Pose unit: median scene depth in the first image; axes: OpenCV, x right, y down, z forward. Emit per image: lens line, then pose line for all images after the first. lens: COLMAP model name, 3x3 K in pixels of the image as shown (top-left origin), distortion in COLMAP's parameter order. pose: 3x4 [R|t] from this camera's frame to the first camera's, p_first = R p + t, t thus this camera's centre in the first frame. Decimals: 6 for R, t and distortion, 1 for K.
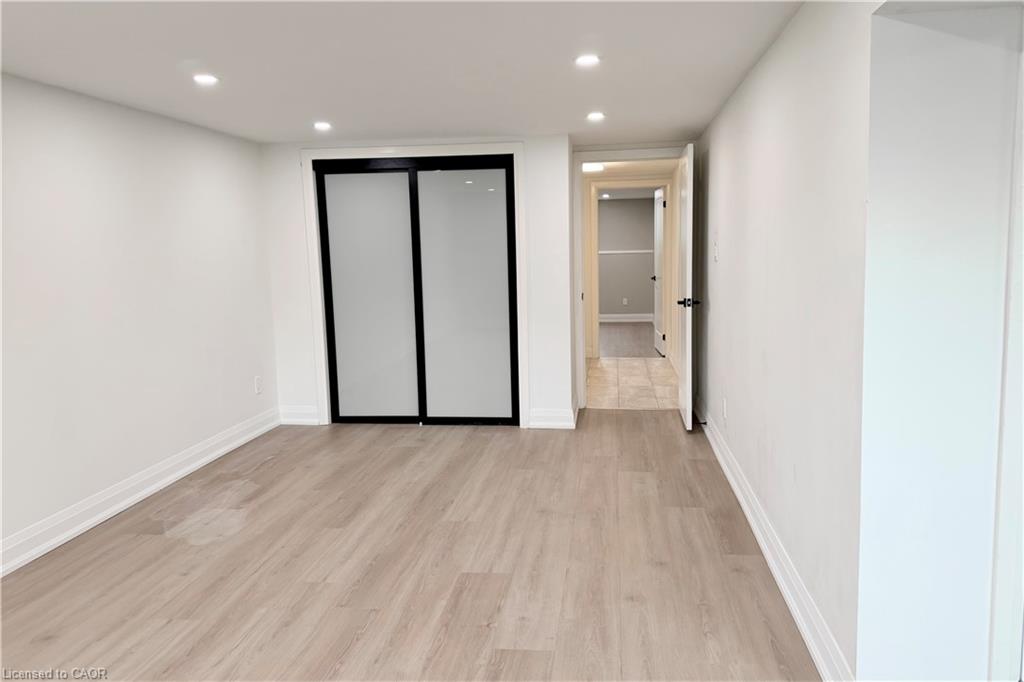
lens RADIAL K [[726.4, 0, 512.0], [0, 726.4, 341.0], [0, 0, 1]] dist [-0.001471, -0.003588]
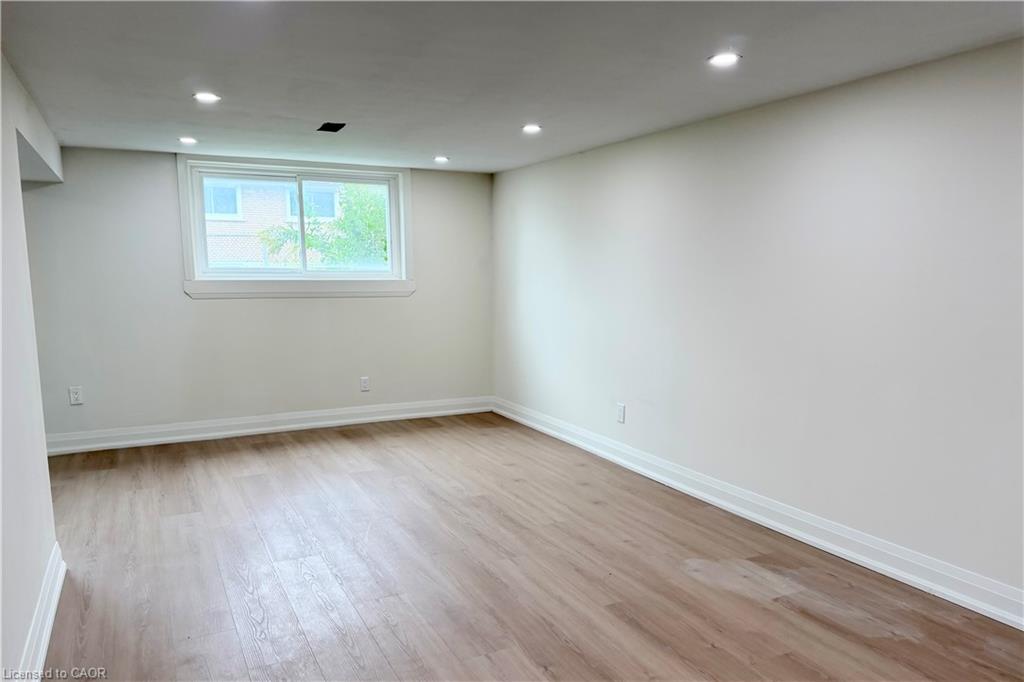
lens RADIAL K [[726.4, 0, 512.0], [0, 726.4, 341.0], [0, 0, 1]] dist [-0.001471, -0.003588]
pose [[-0.822545, 0.073605, -0.563917, 0.291930], [-0.059240, 0.975105, 0.213685, -0.201088], [0.565607, 0.209172, -0.797707, 1.535531]]
